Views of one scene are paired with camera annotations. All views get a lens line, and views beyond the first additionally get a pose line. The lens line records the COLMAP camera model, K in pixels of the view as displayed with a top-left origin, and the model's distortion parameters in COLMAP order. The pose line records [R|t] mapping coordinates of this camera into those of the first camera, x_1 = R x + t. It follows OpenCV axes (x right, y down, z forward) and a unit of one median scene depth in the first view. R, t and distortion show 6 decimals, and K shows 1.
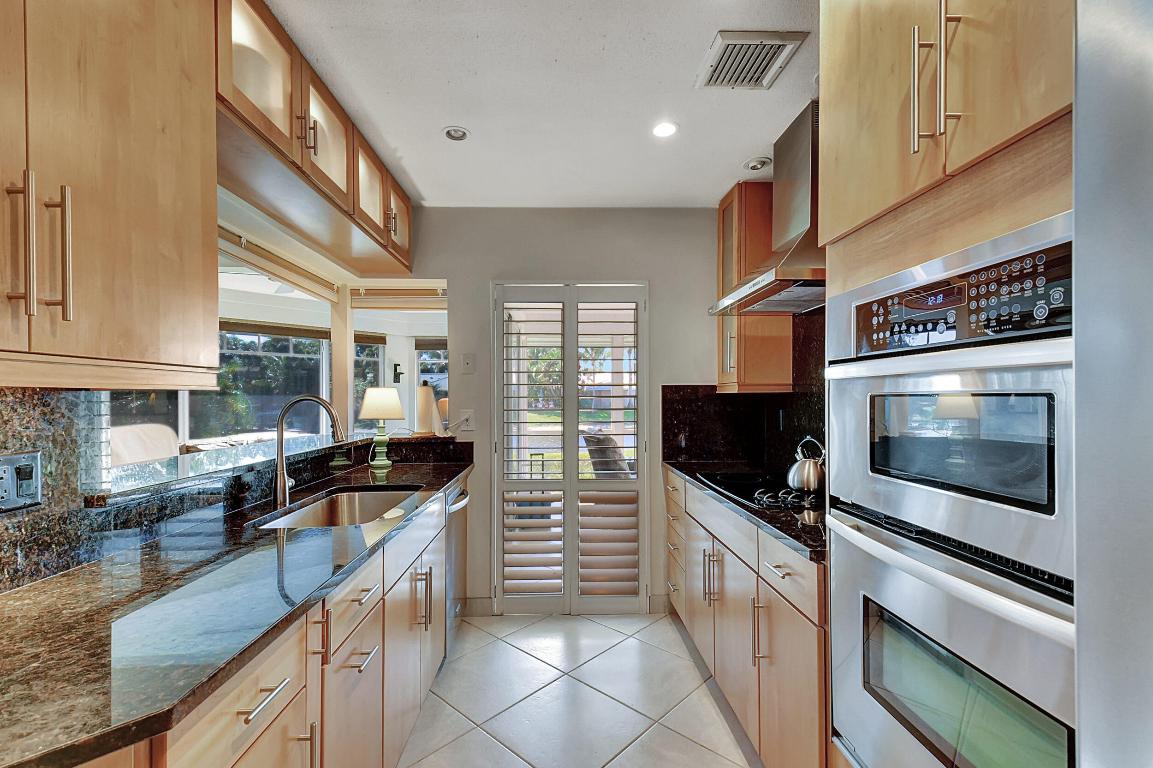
lens RADIAL K [[516.4, 0, 565.3], [0, 516.4, 400.4], [0, 0, 1]] dist [0.015311, -0.012038]
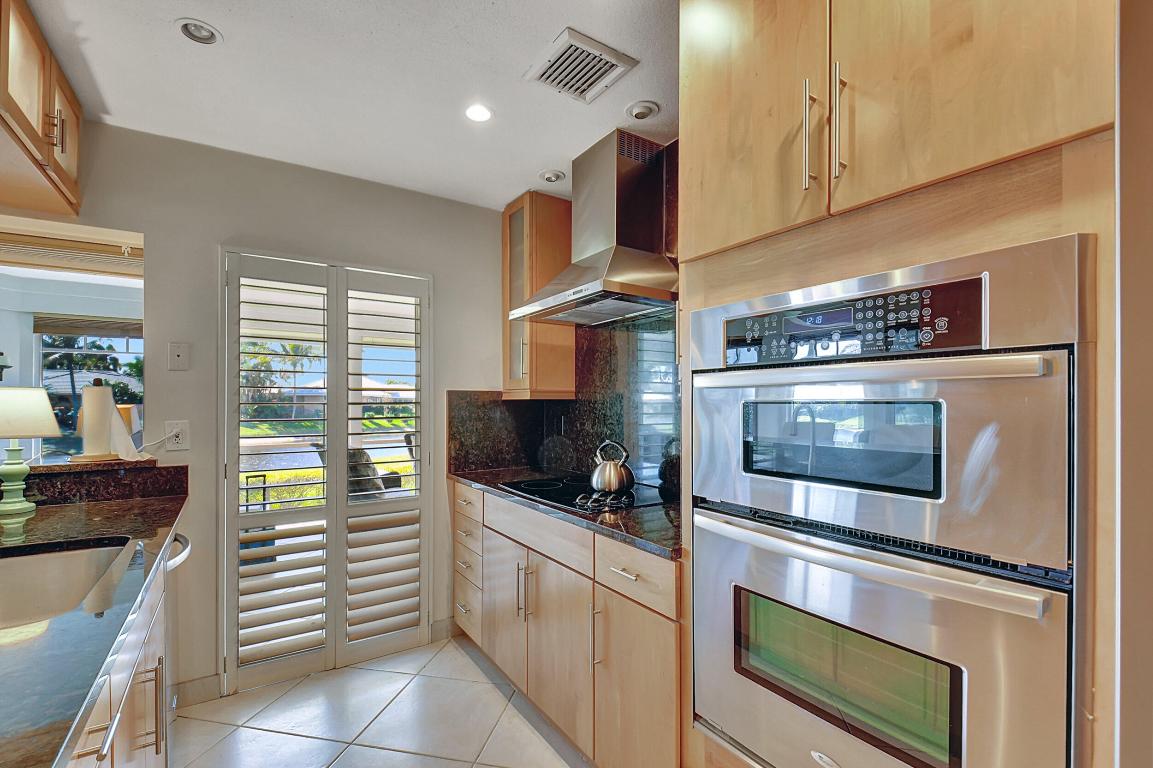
lens RADIAL K [[516.4, 0, 579.9], [0, 516.4, 400.2], [0, 0, 1]] dist [0.015311, -0.012038]
pose [[0.844426, 0.005138, 0.535647, -0.128002], [0.001551, 0.999926, -0.012037, -0.000784], [-0.535670, 0.010996, 0.844356, 0.111801]]
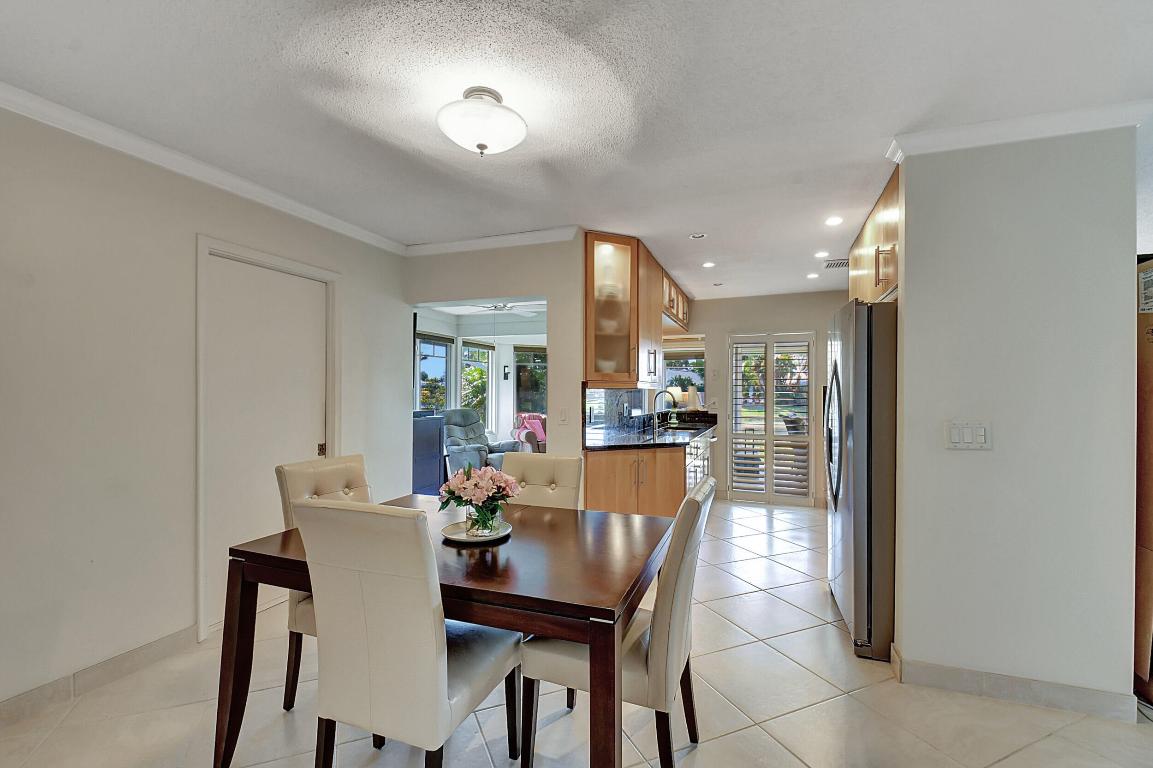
lens RADIAL K [[516.4, 0, 556.5], [0, 516.4, 395.6], [0, 0, 1]] dist [0.015311, -0.012038]
pose [[0.917975, 0.010048, -0.396512, 0.055736], [-0.009438, 0.999949, 0.003490, 0.010493], [0.396527, 0.000538, 0.918023, -1.353189]]
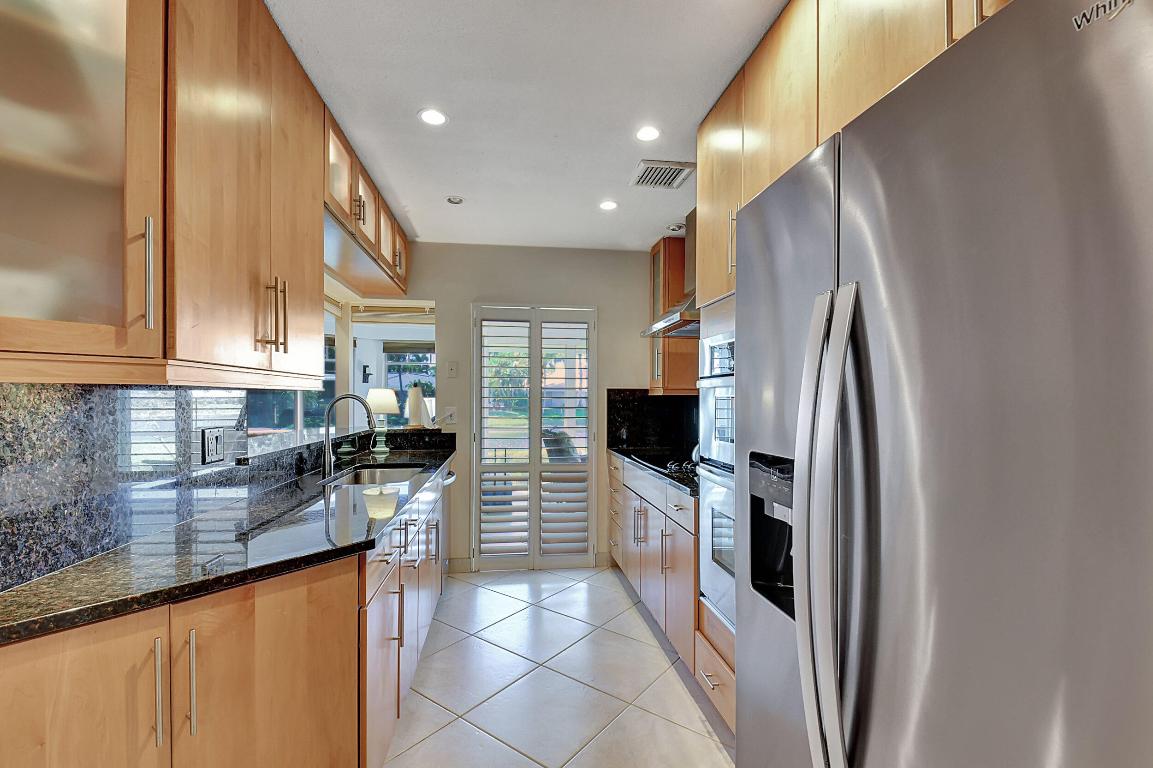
lens RADIAL K [[516.4, 0, 577.5], [0, 516.4, 402.2], [0, 0, 1]] dist [0.015311, -0.012038]
pose [[0.992886, 0.006677, 0.118878, -0.045580], [-0.006823, 0.999976, 0.000818, 0.004710], [-0.118870, -0.001623, 0.992909, -0.319659]]
